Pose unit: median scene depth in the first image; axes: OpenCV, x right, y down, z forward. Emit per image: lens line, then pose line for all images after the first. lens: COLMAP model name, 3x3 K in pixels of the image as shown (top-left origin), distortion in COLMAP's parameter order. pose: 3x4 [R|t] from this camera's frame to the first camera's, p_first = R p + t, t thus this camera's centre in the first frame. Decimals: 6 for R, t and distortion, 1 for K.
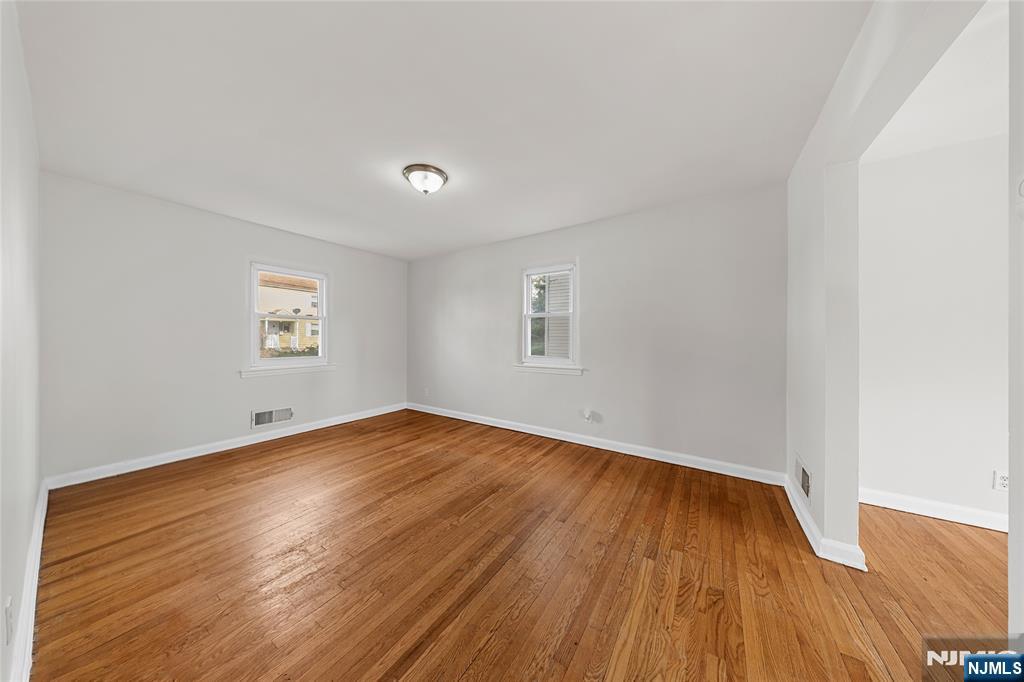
lens RADIAL K [[308.1, 0, 507.9], [0, 308.1, 335.4], [0, 0, 1]] dist [-0.000211, -0.000019]
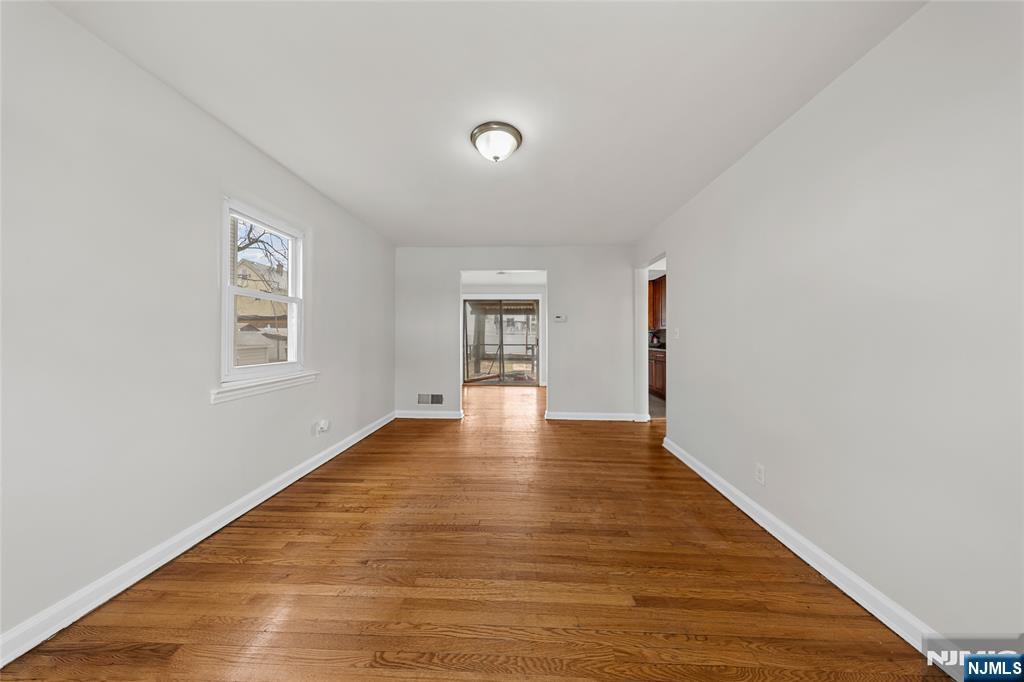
lens RADIAL K [[308.1, 0, 508.9], [0, 308.1, 338.7], [0, 0, 1]] dist [-0.000211, -0.000019]
pose [[-0.527148, -0.003070, 0.849768, -0.748872], [-0.000033, 0.999994, 0.003592, 0.016001], [-0.849774, 0.001865, -0.527145, 1.073586]]
